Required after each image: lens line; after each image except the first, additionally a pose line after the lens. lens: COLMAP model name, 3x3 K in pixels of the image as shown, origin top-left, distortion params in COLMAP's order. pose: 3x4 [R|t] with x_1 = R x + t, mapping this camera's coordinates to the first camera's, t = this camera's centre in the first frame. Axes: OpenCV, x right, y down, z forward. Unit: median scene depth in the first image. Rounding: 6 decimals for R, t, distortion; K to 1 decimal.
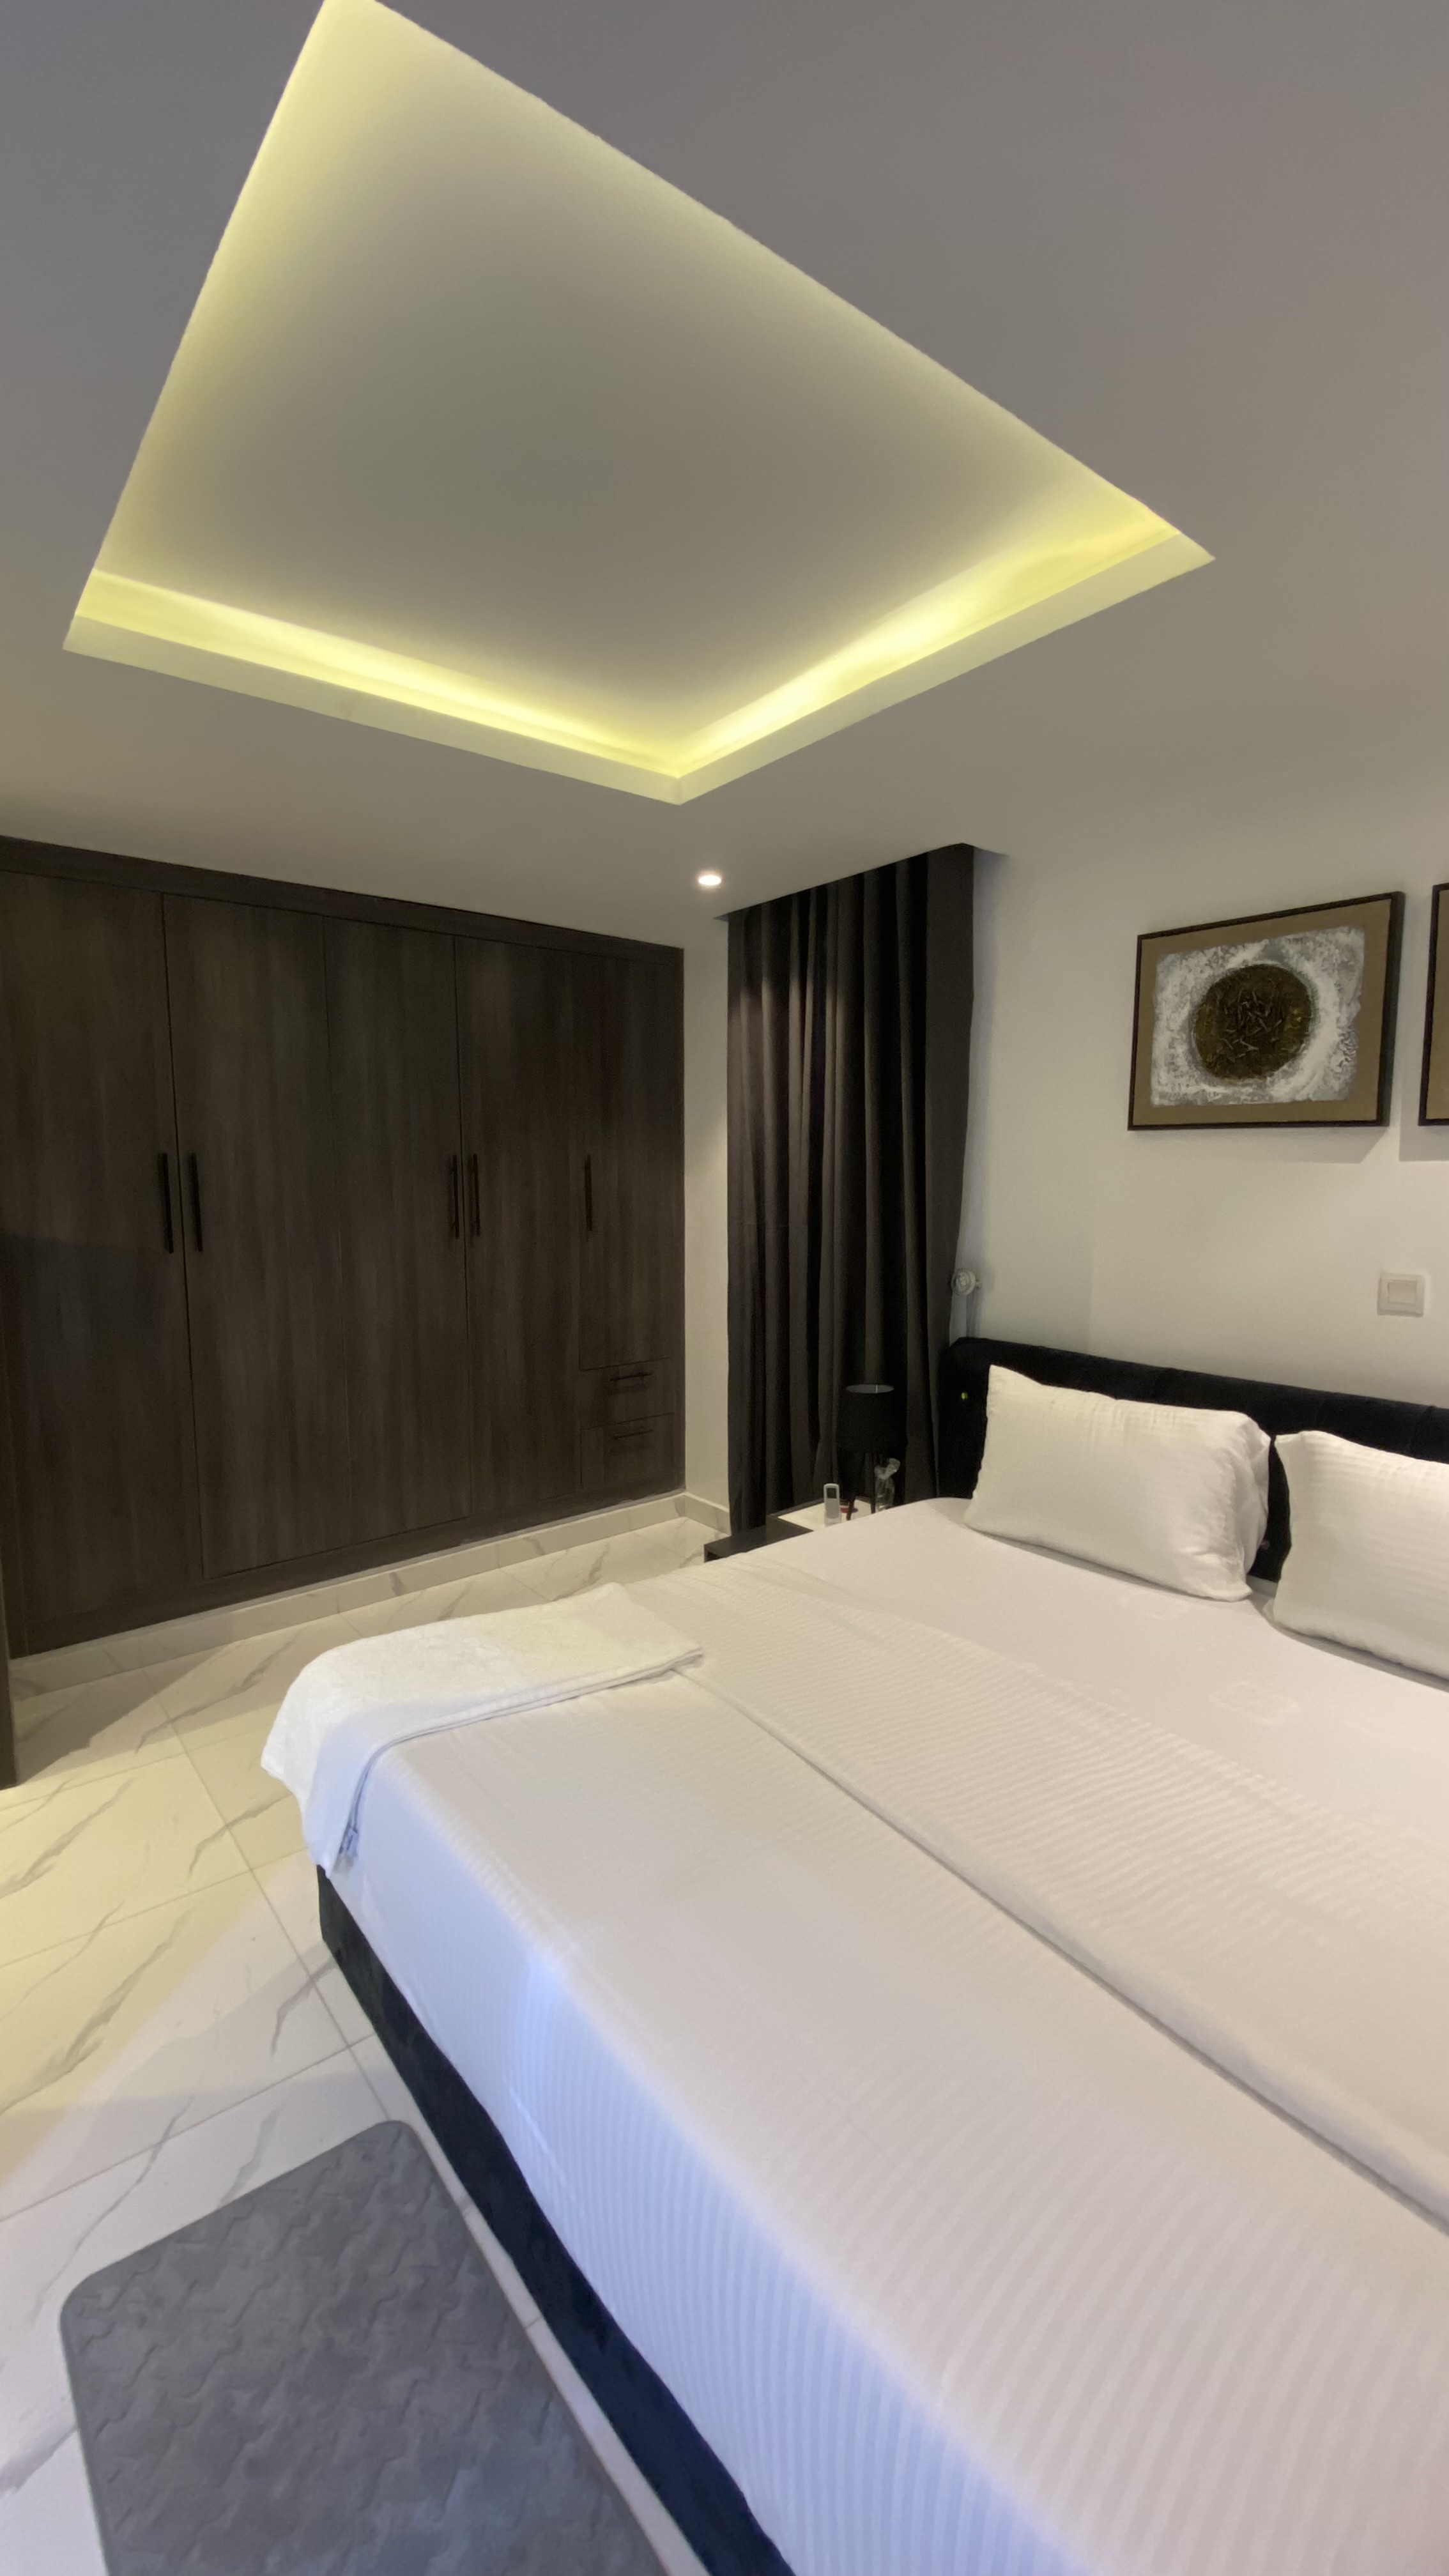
lens RADIAL K [[1045.6, 0, 701.1], [0, 1045.6, 1263.0], [0, 0, 1]] dist [0.021061, -0.001481]
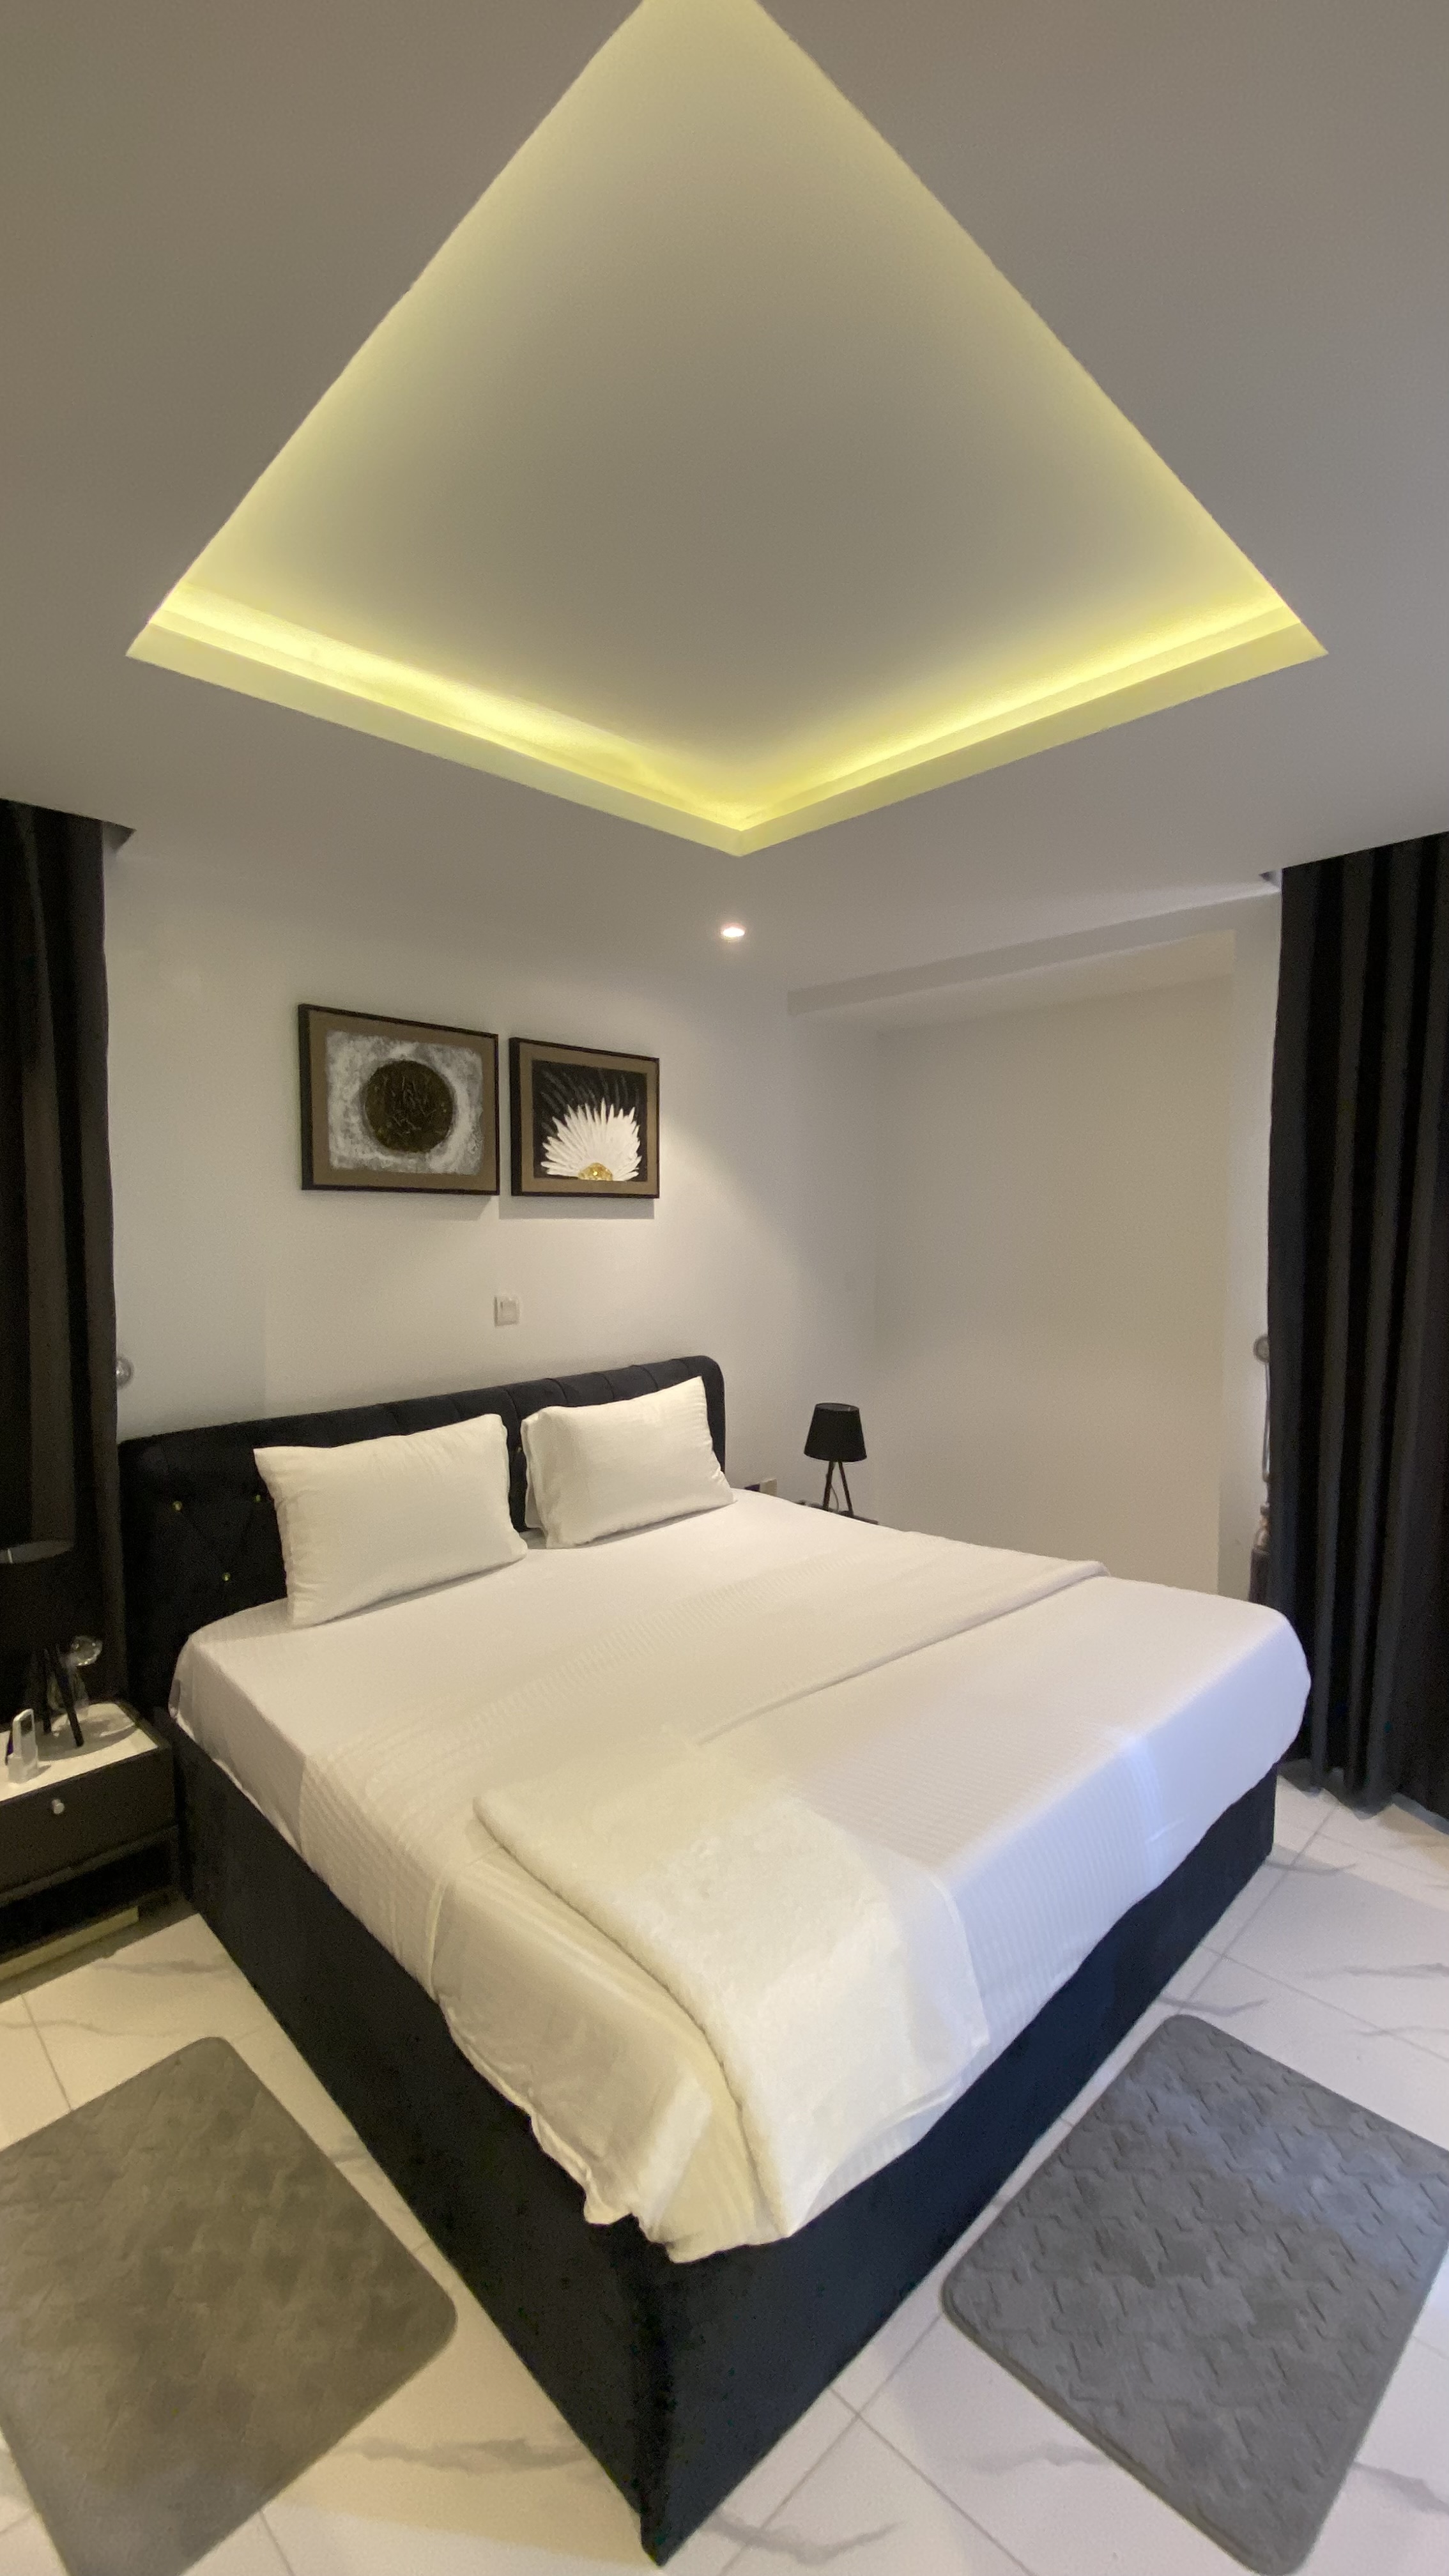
lens RADIAL K [[1045.6, 0, 728.7], [0, 1045.6, 1276.9], [0, 0, 1]] dist [0.021061, -0.001481]
pose [[-0.121357, -0.056969, 0.990973, -0.750624], [0.096496, 0.992946, 0.068899, -0.081615], [-0.987907, 0.103987, -0.115003, 0.806786]]
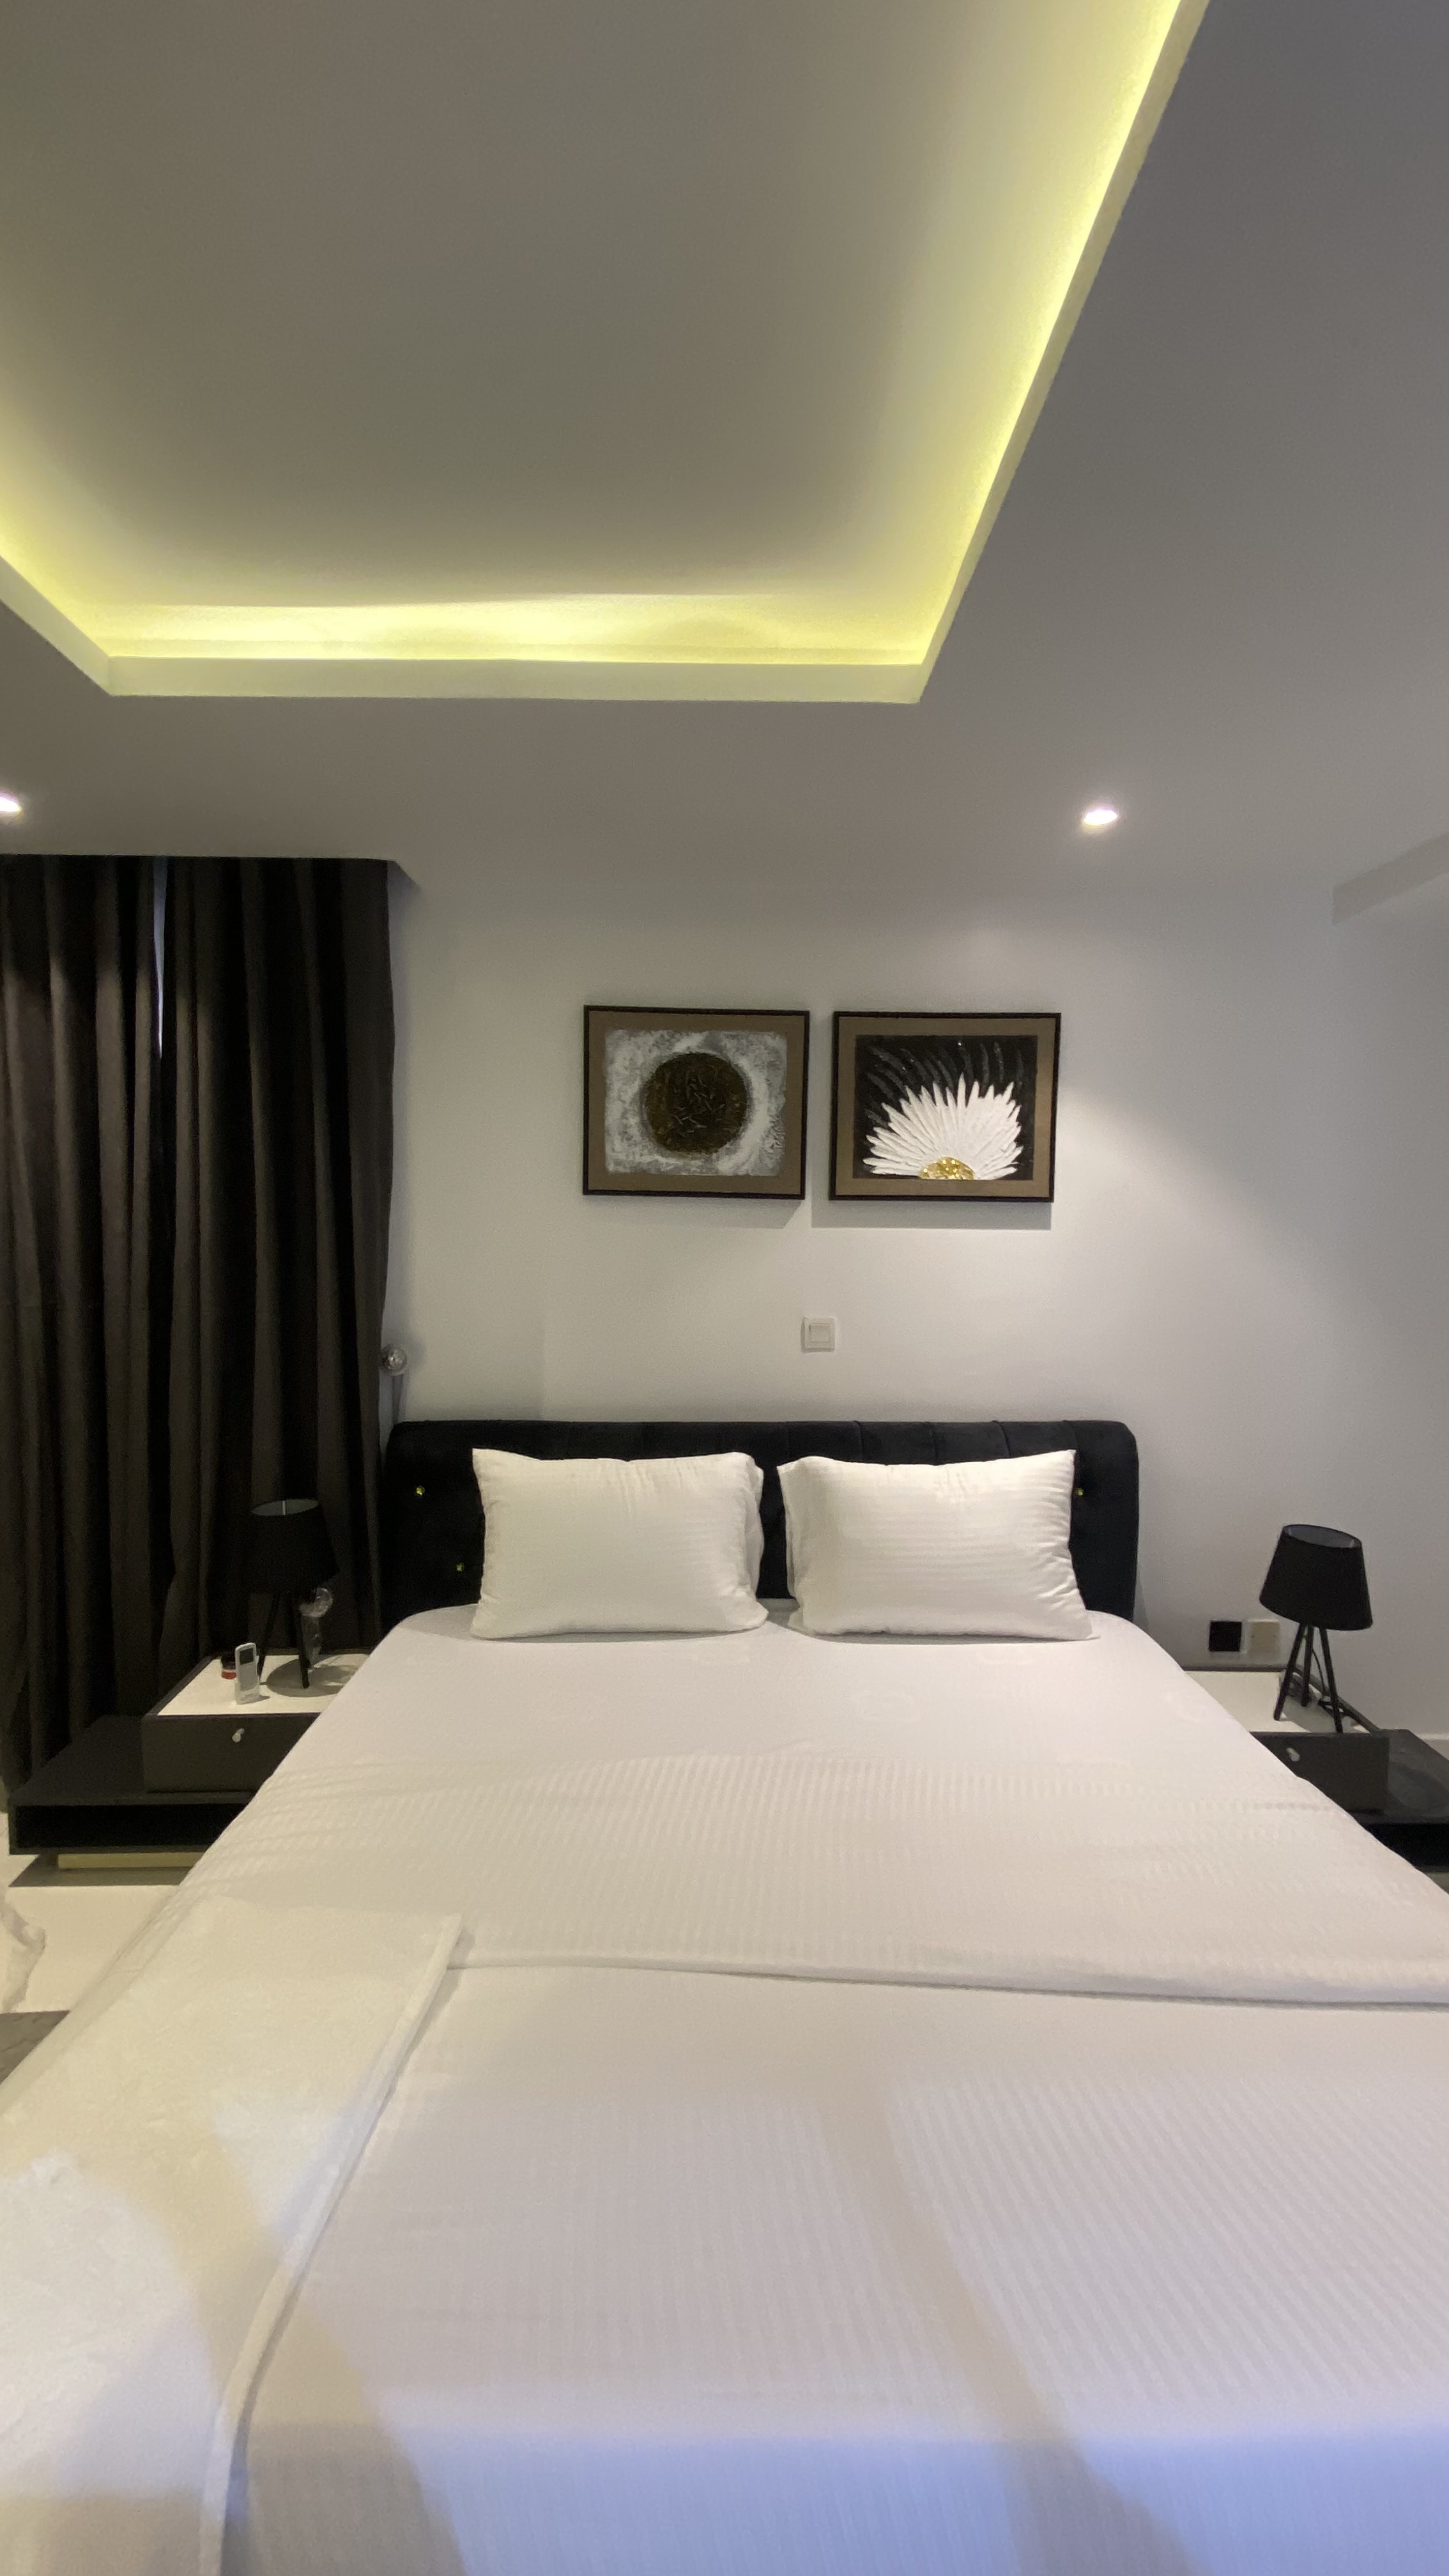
lens RADIAL K [[1045.6, 0, 705.9], [0, 1045.6, 1272.2], [0, 0, 1]] dist [0.021061, -0.001481]
pose [[0.608548, -0.031507, 0.792891, -0.361776], [0.067746, 0.997626, -0.012353, -0.035624], [-0.790620, 0.061233, 0.609238, 0.332299]]
